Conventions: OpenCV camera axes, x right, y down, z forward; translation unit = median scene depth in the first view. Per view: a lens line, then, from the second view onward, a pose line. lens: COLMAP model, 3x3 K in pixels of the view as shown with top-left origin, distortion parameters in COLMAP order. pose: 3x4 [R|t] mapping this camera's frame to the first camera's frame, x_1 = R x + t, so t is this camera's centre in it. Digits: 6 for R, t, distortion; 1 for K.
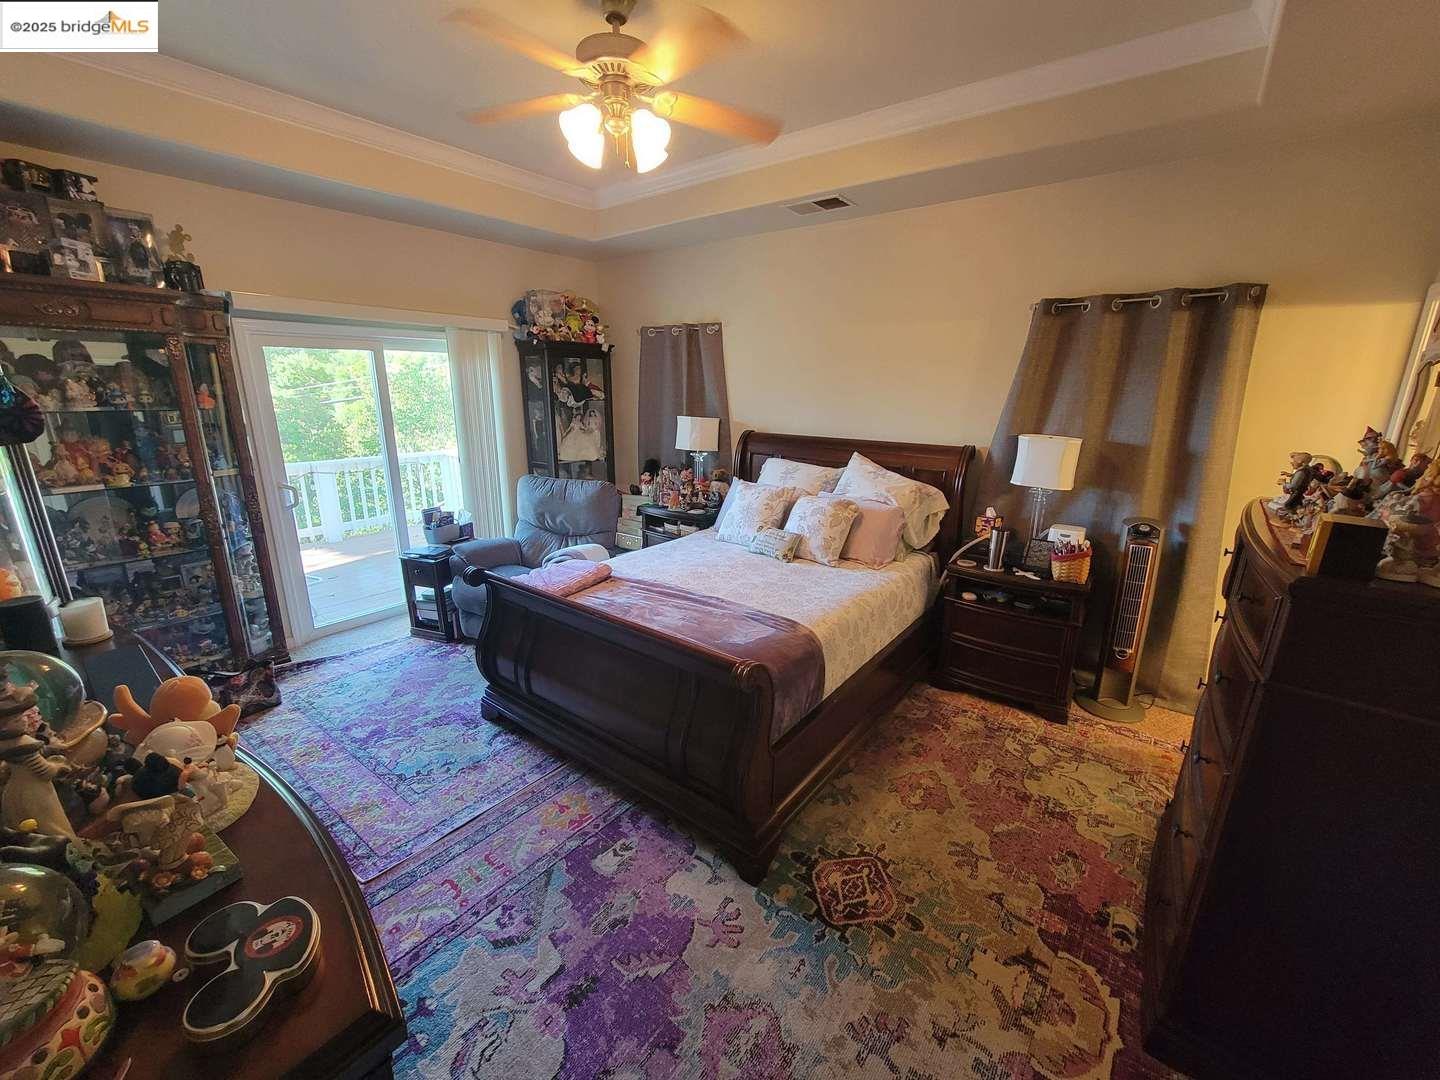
lens RADIAL K [[586.7, 0, 715.6], [0, 586.7, 543.0], [0, 0, 1]] dist [-0.003992, 0.000923]
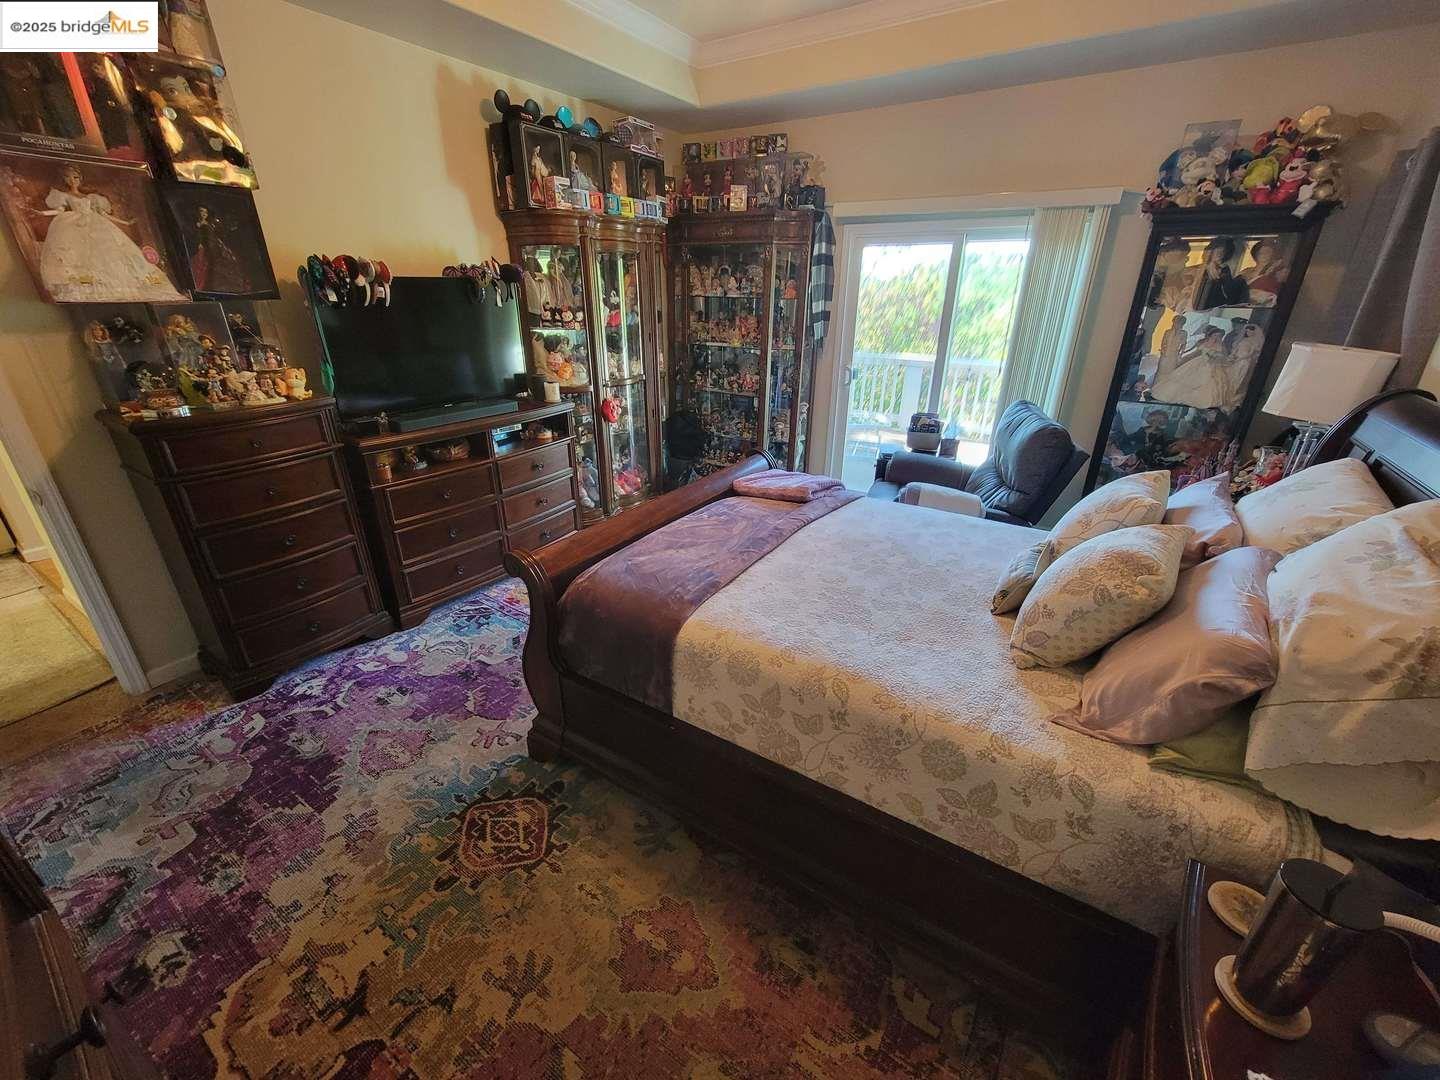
lens RADIAL K [[586.7, 0, 715.6], [0, 586.7, 543.0], [0, 0, 1]] dist [-0.003992, 0.000923]
pose [[0.087457, 0.393968, -0.914954, 0.964688], [-0.266371, 0.894277, 0.359603, -0.254840], [0.959895, 0.212268, 0.183152, 1.082324]]
